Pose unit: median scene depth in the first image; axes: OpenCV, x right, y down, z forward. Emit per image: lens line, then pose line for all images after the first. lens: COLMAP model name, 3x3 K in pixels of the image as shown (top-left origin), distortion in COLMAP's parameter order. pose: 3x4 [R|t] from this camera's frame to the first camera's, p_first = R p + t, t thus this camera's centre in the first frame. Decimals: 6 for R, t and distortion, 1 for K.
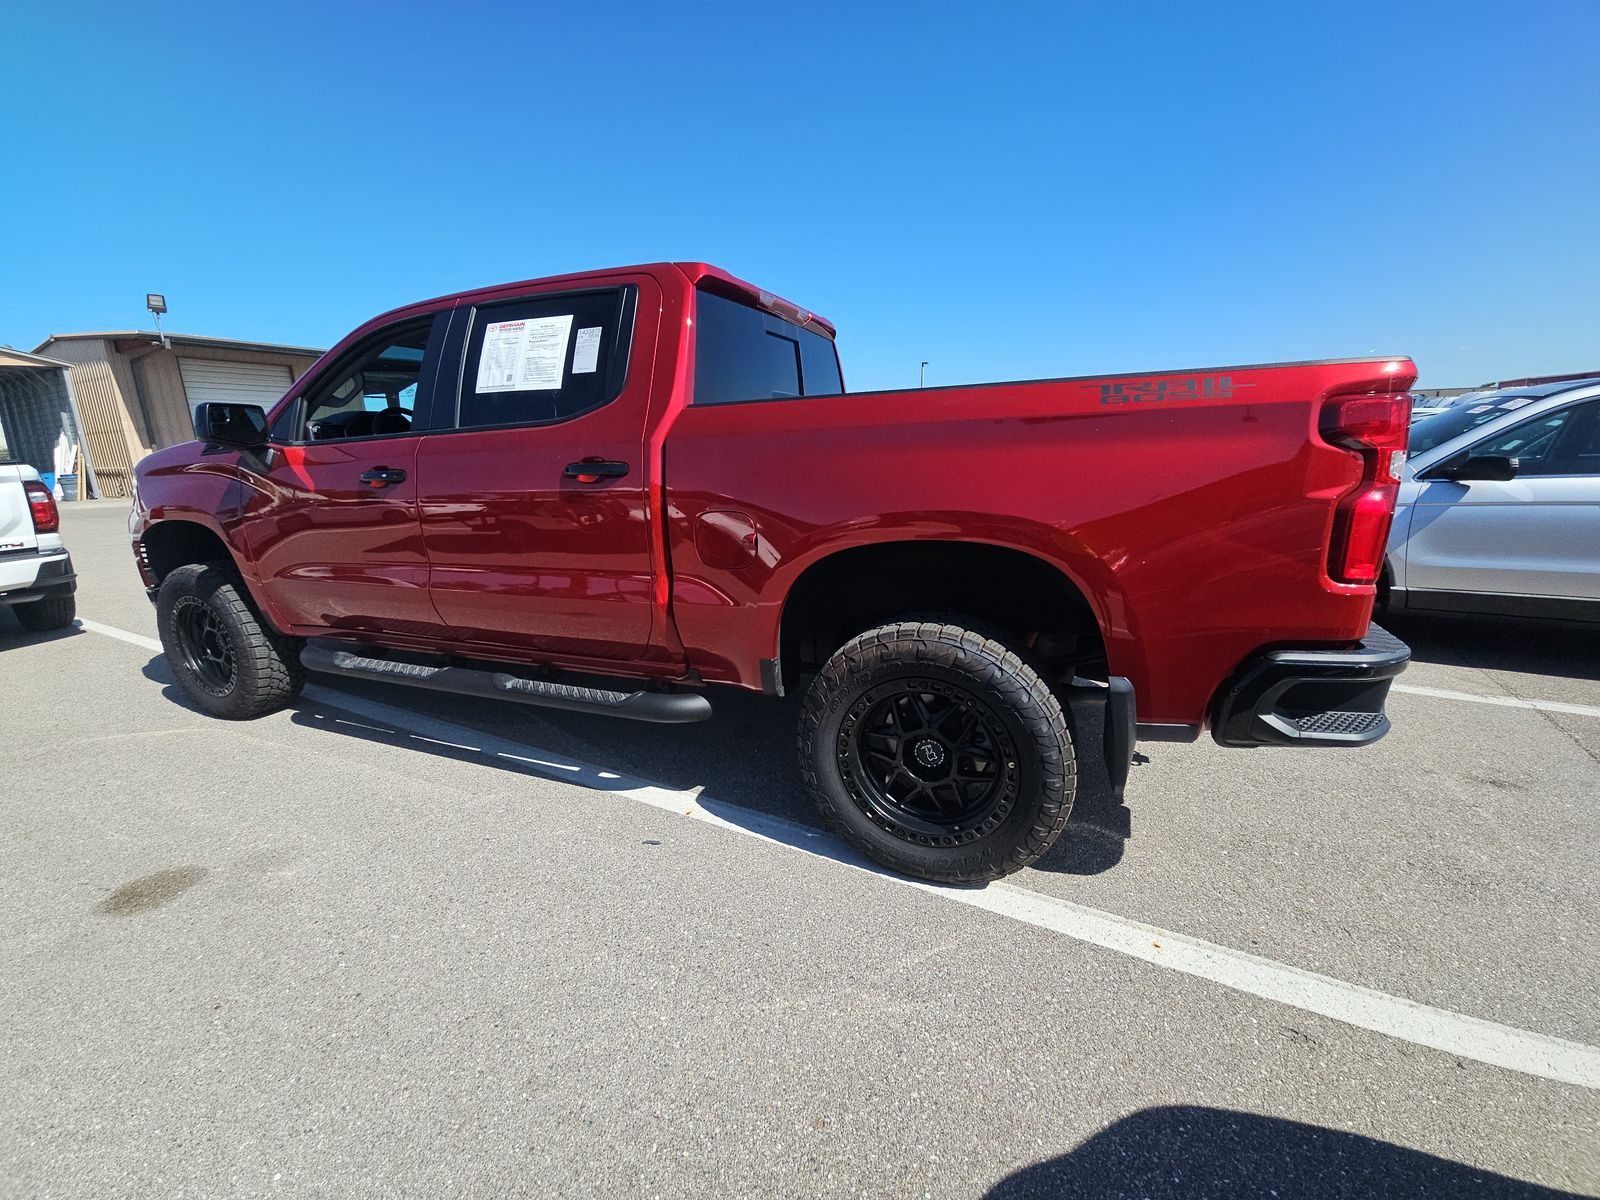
lens RADIAL K [[673.2, 0, 797.5], [0, 673.2, 598.3], [0, 0, 1]] dist [-0.010271, -0.001112]
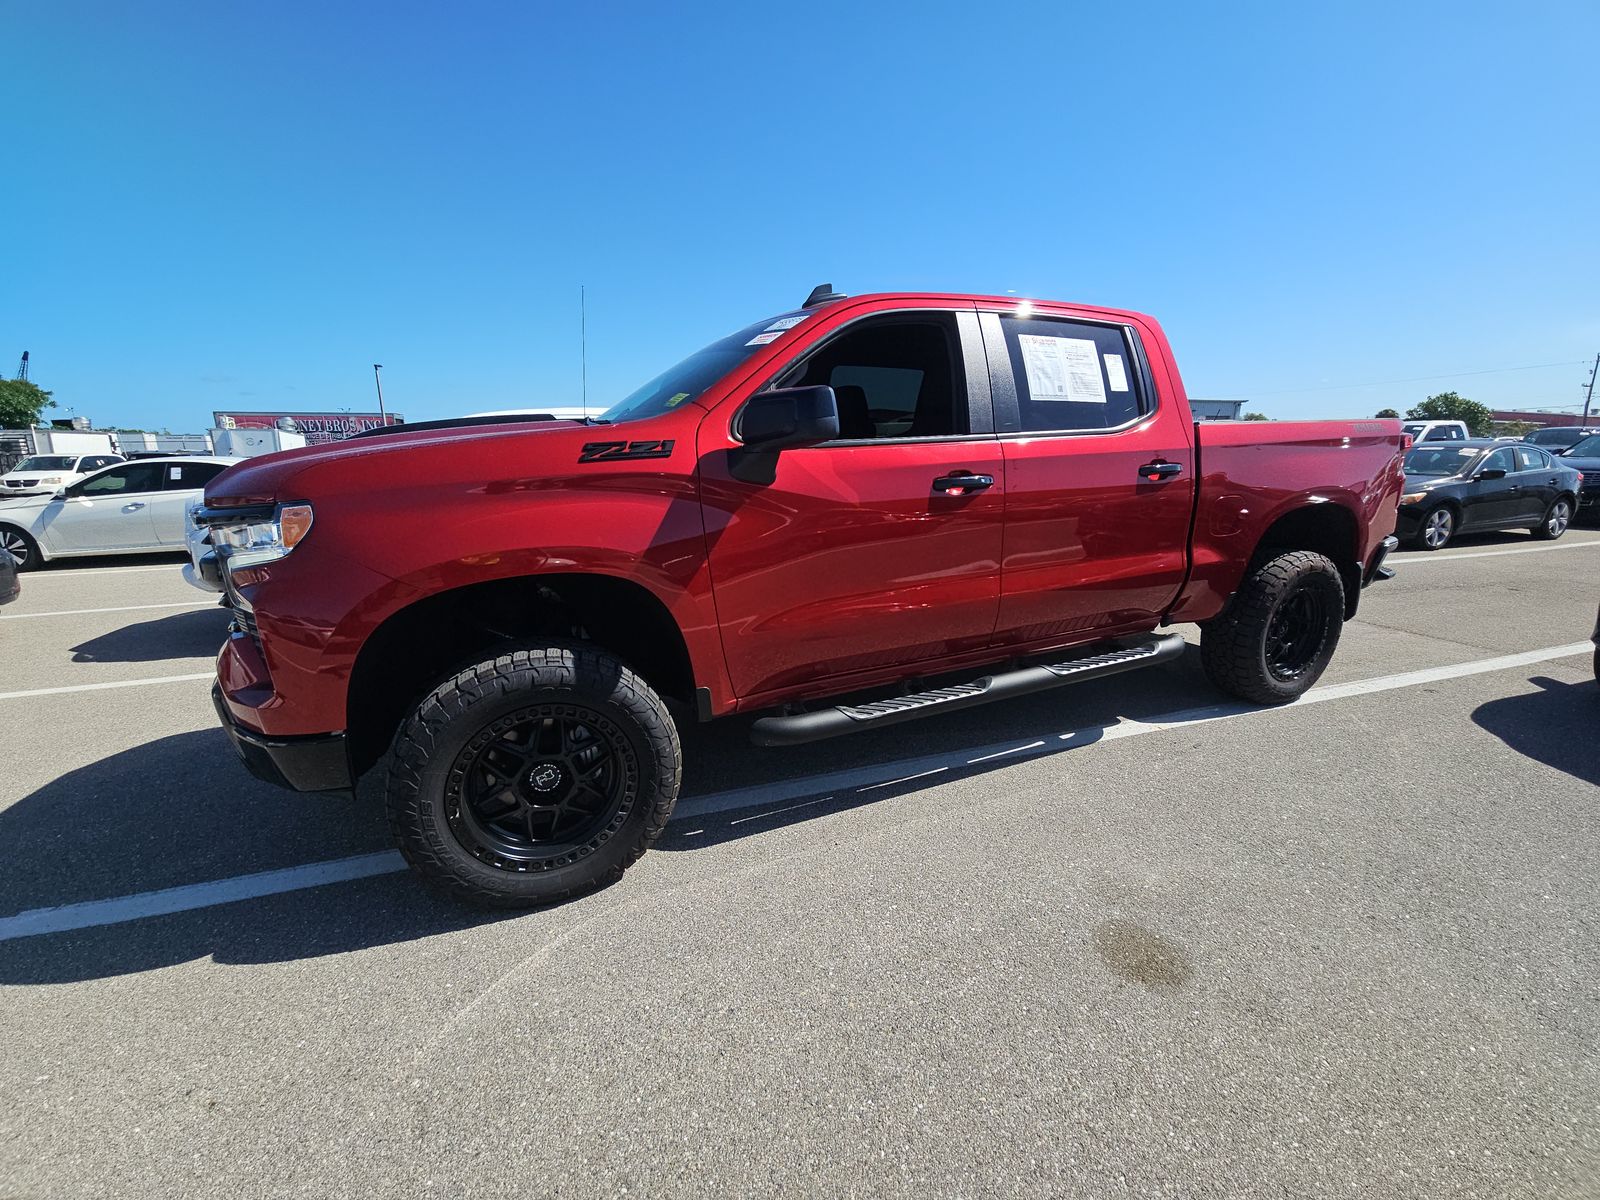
lens RADIAL K [[624.3, 0, 795.4], [0, 624.3, 602.9], [0, 0, 1]] dist [-0.000171, -0.000002]
pose [[0.697689, -0.152559, 0.699968, -1.461560], [0.165920, 0.984907, 0.049281, -0.104030], [-0.696922, 0.081756, 0.712471, 0.590290]]
